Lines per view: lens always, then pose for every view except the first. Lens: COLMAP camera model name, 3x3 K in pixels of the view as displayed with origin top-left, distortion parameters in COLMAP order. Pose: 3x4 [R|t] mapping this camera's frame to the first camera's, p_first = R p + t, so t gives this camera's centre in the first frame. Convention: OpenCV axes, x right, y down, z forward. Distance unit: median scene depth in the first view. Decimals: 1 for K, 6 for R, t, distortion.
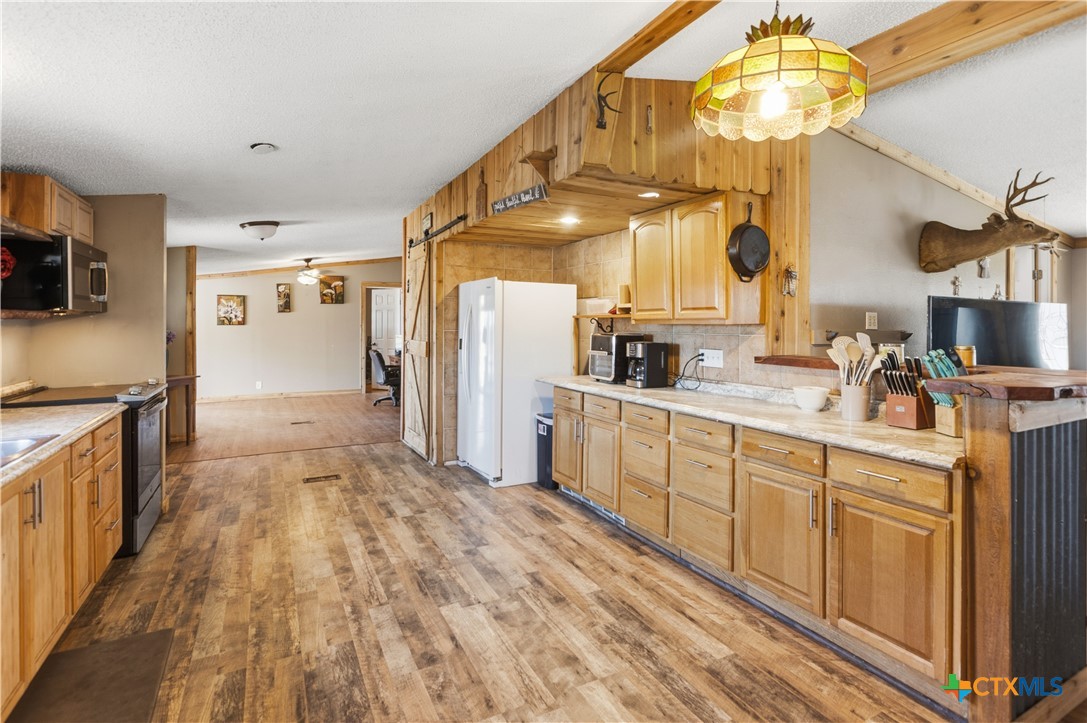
lens RADIAL K [[520.0, 0, 526.3], [0, 520.0, 329.8], [0, 0, 1]] dist [-0.000494, 0.000526]
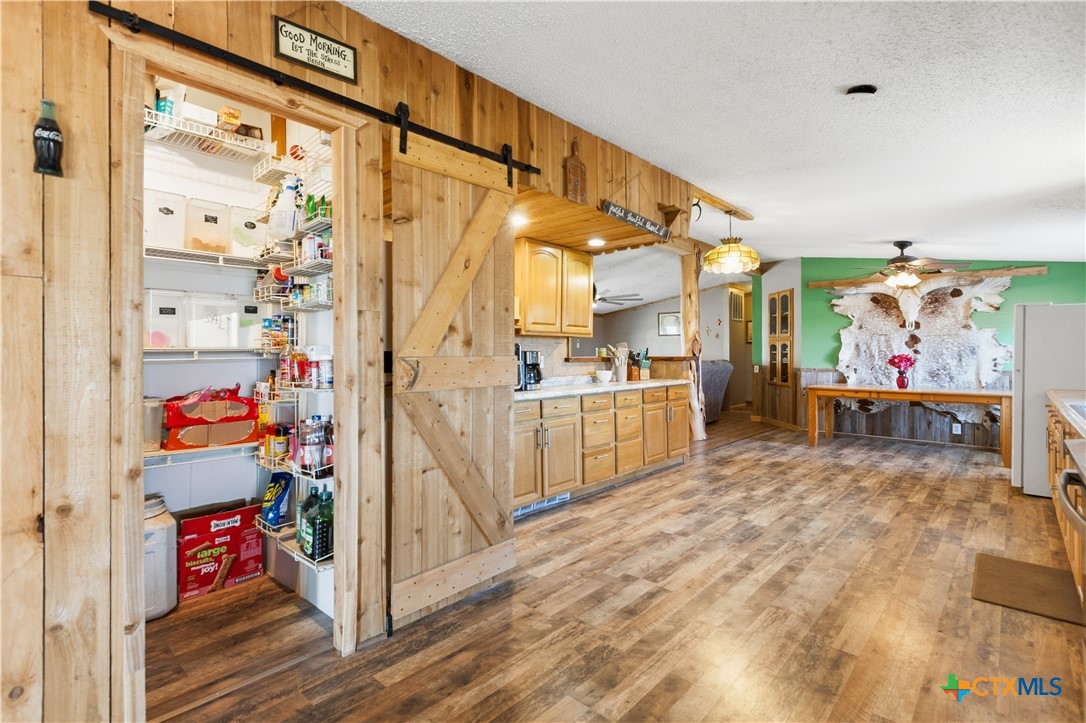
lens RADIAL K [[504.8, 0, 540.8], [0, 504.8, 354.3], [0, 0, 1]] dist [0.000546, -0.000493]
pose [[-0.345873, -0.000498, 0.938281, -0.957223], [0.013589, 0.999892, 0.005540, 0.029536], [-0.938183, 0.014667, -0.345829, 1.557627]]
